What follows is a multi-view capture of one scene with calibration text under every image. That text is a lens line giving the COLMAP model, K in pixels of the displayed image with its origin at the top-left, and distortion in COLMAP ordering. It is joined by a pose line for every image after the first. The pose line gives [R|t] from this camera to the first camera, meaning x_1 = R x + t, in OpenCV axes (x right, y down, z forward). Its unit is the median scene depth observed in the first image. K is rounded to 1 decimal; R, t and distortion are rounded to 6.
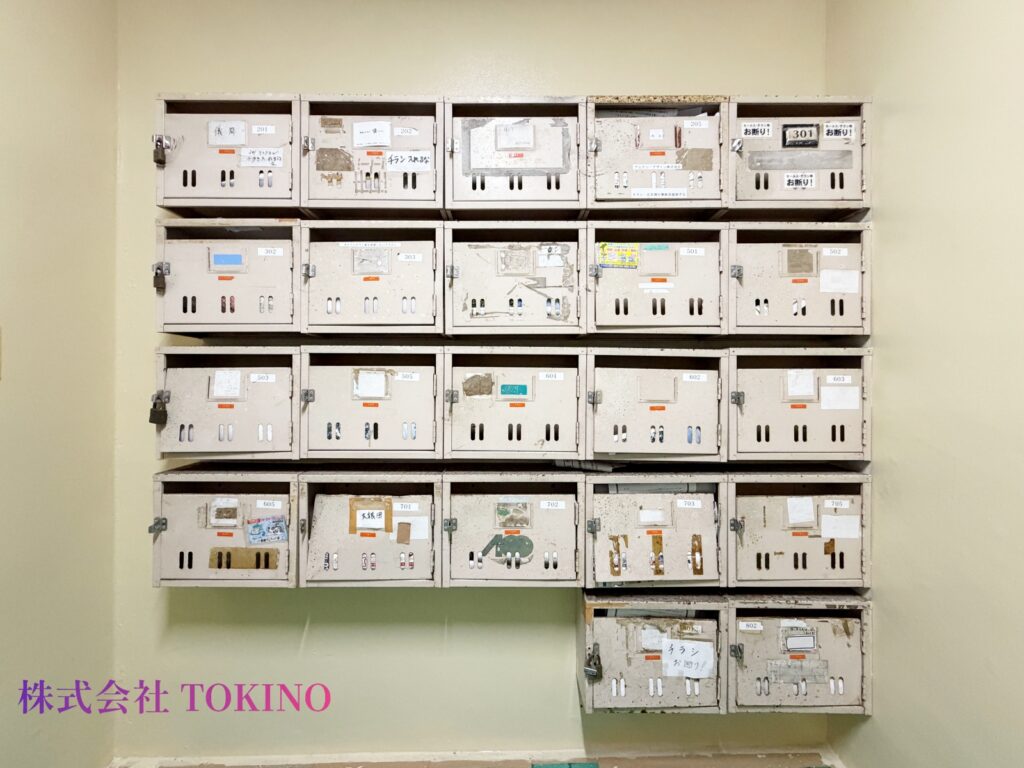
lens RADIAL K [[409.4, 0, 509.5], [0, 409.4, 383.4], [0, 0, 1]] dist [-0.000939, 0.000255]
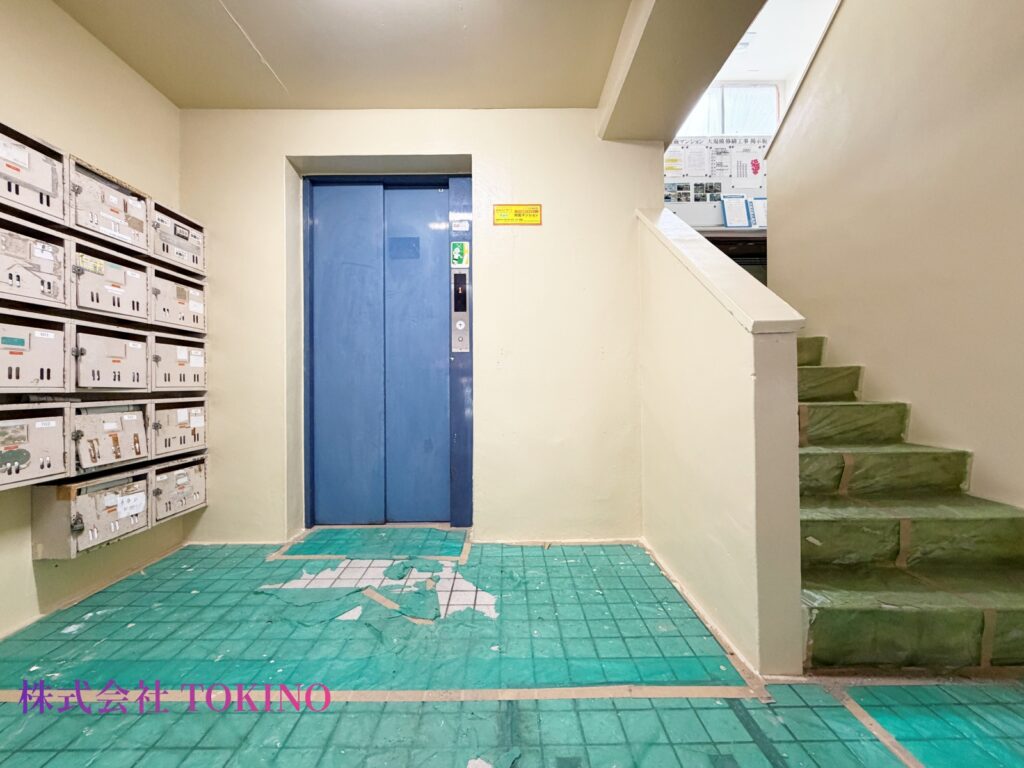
lens RADIAL K [[409.4, 0, 509.5], [0, 409.4, 383.4], [0, 0, 1]] dist [-0.000939, 0.000255]
pose [[-0.005079, 0.003644, 0.999980, -1.339126], [0.007438, 0.999966, -0.003606, 0.170212], [-0.999959, 0.007419, -0.005105, -0.622254]]
